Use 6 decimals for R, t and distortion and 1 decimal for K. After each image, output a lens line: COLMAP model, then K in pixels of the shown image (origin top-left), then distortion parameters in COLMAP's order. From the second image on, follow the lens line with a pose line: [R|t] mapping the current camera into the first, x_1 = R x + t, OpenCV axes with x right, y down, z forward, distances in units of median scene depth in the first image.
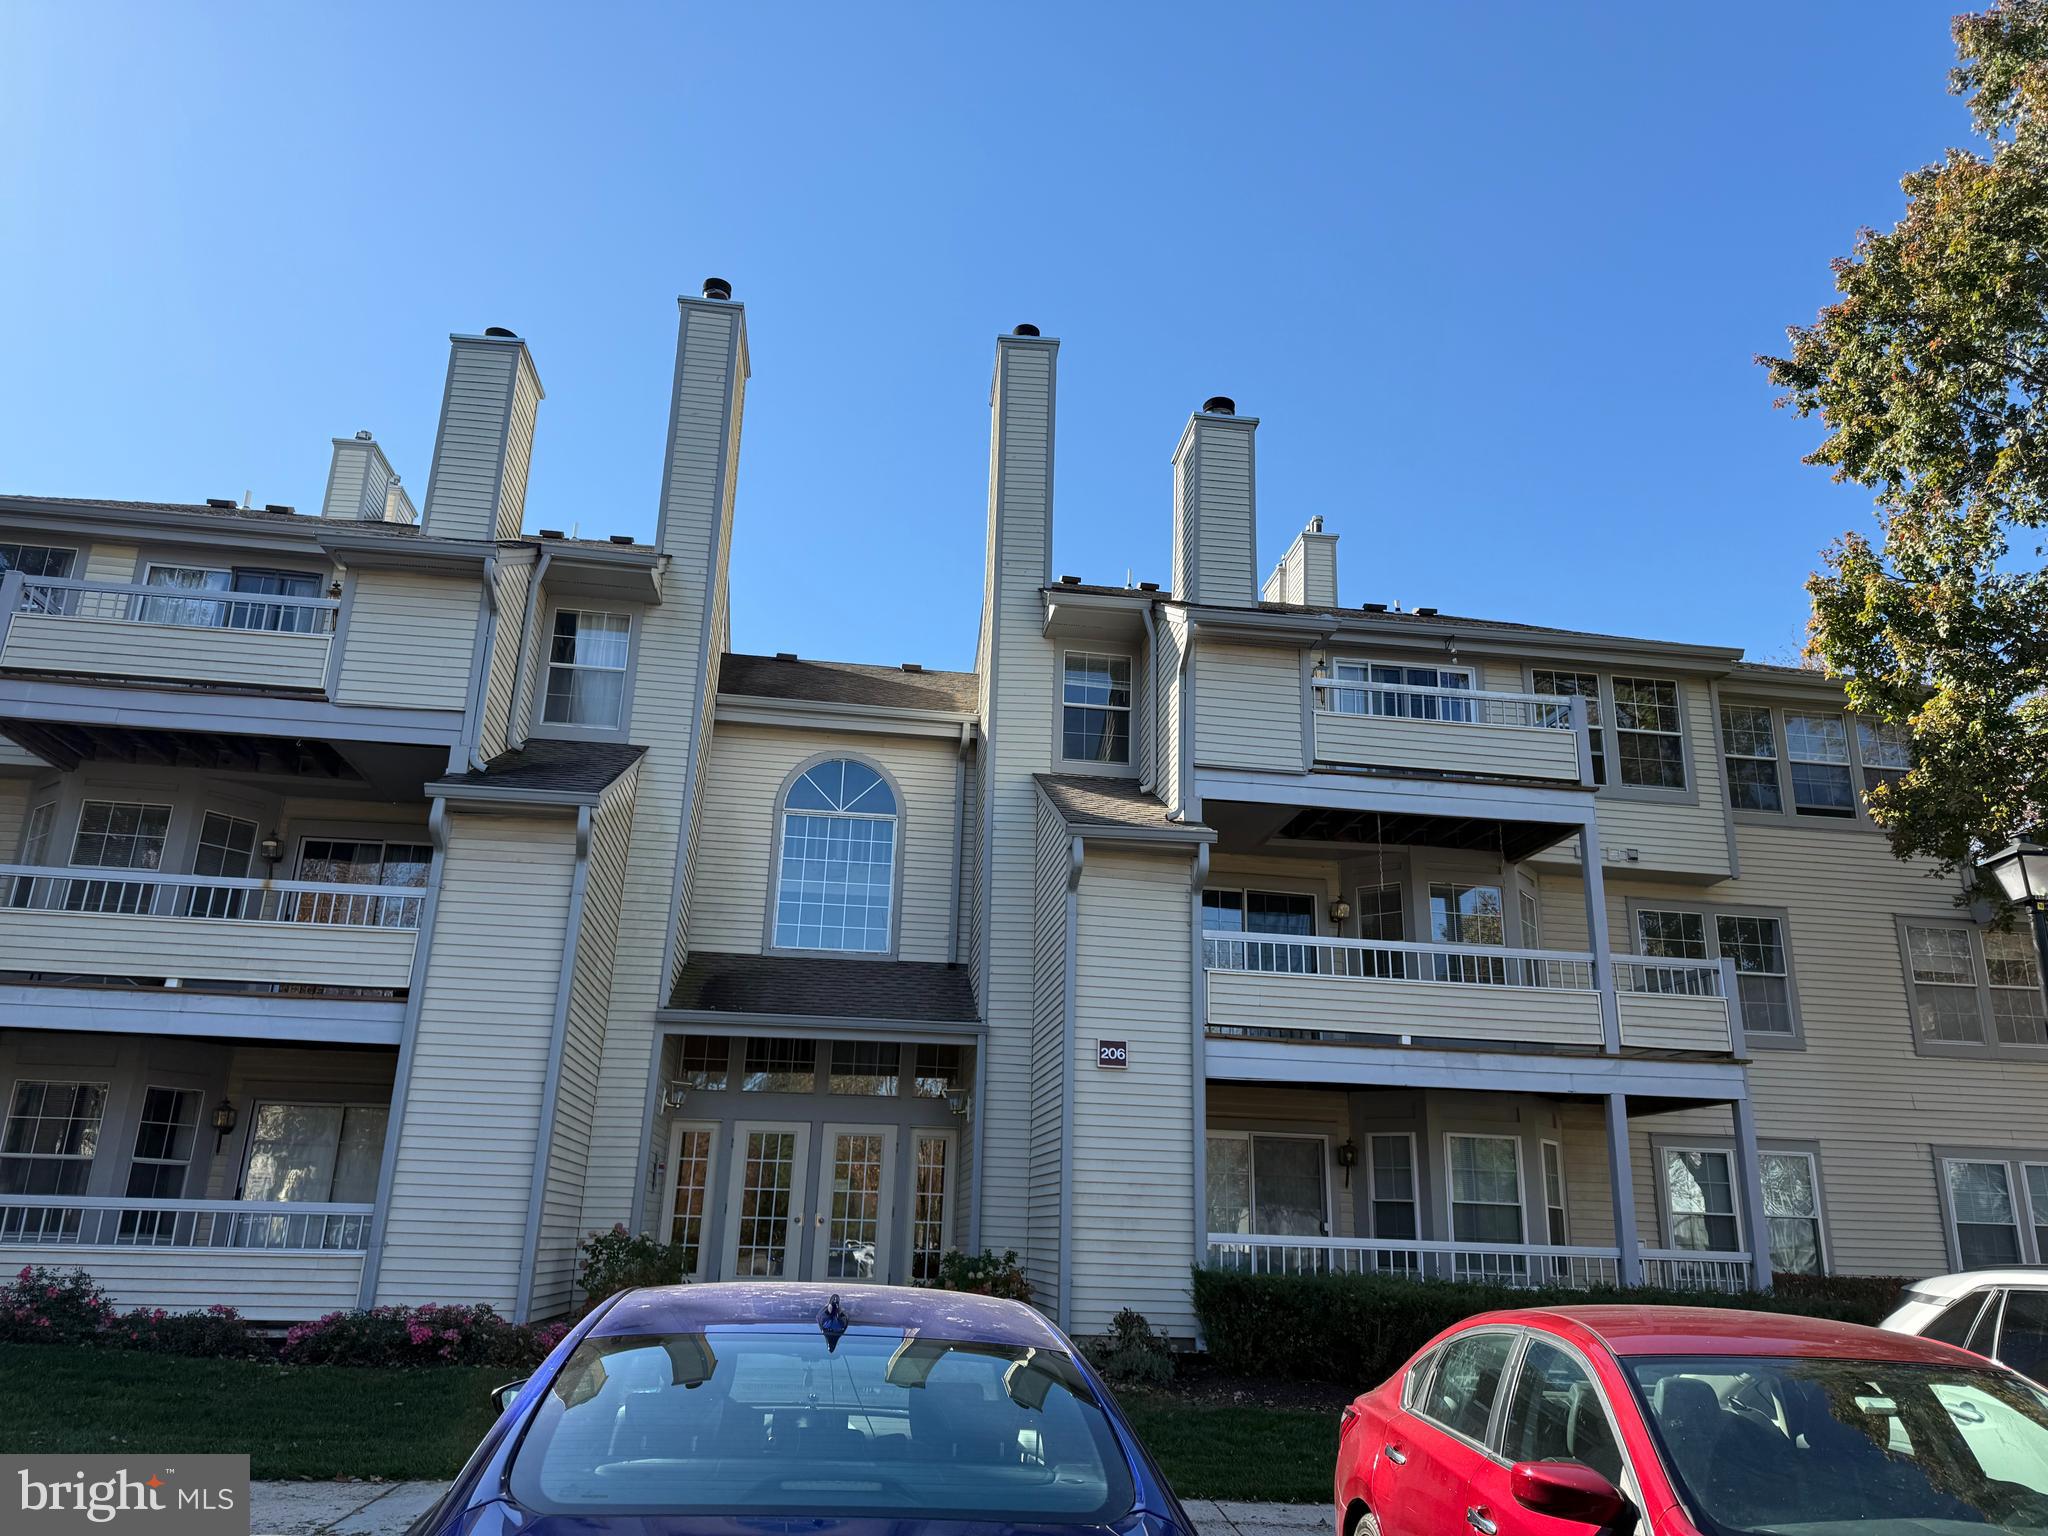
lens RADIAL K [[1417.0, 0, 954.2], [0, 1417.0, 805.7], [0, 0, 1]] dist [0.107104, -0.134726]
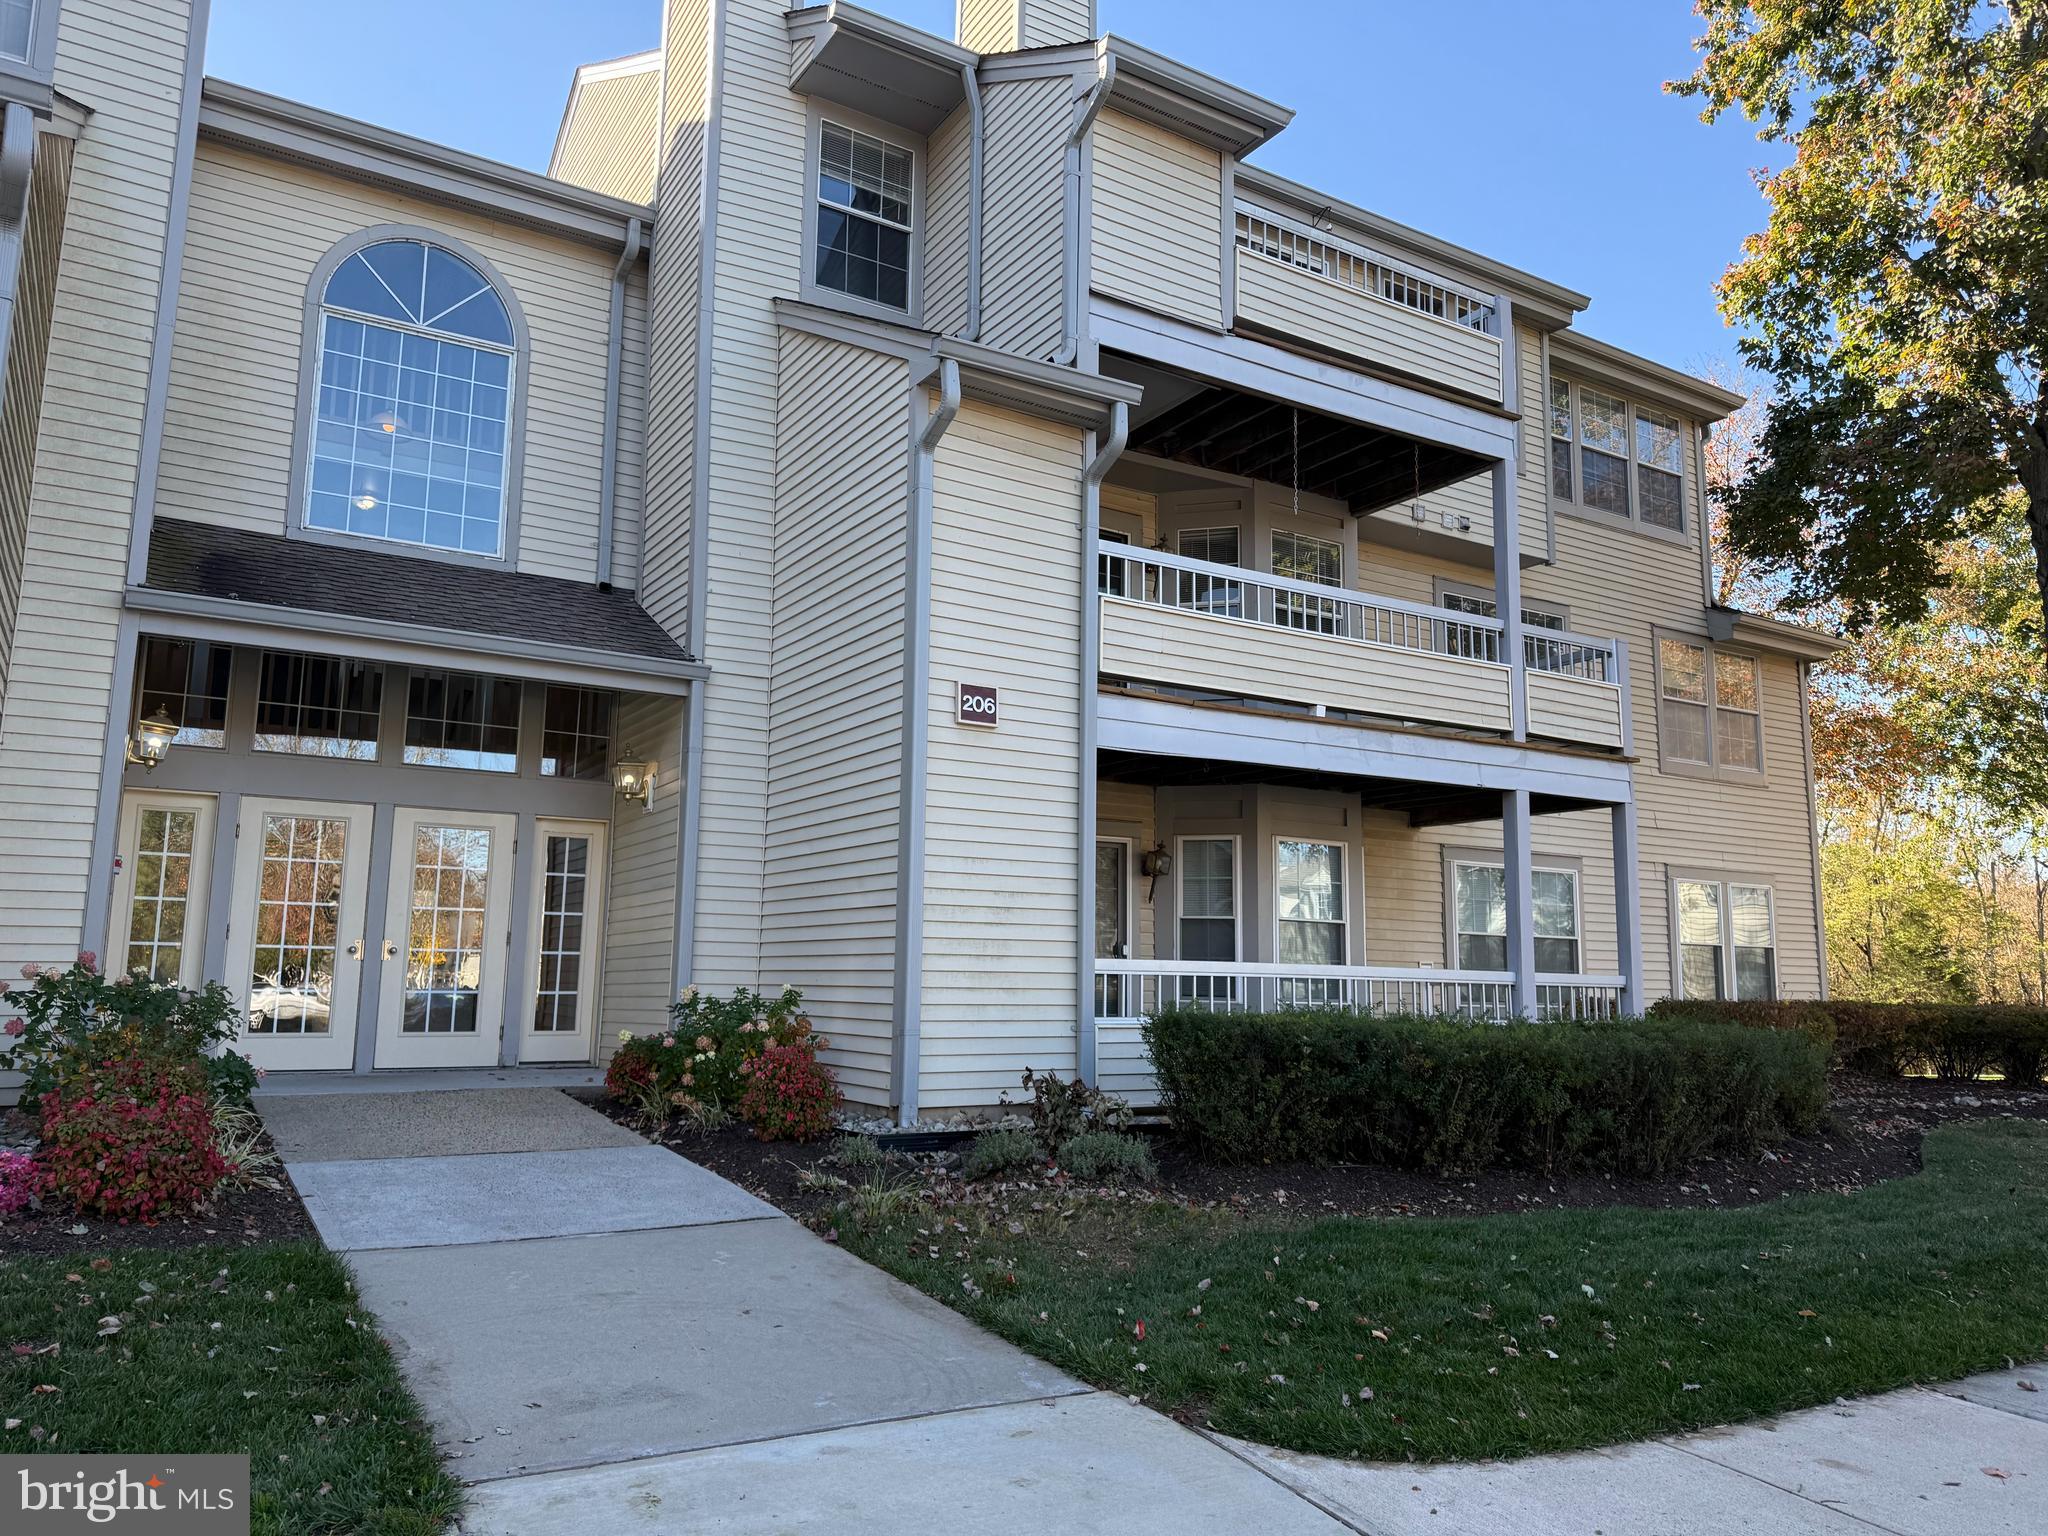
lens RADIAL K [[1417.0, 0, 954.2], [0, 1417.0, 805.7], [0, 0, 1]] dist [0.107104, -0.134726]
pose [[0.904781, 0.038300, 0.424152, -0.153438], [-0.113329, 0.981690, 0.153104, 0.104485], [-0.410522, -0.186594, 0.892555, 0.351197]]
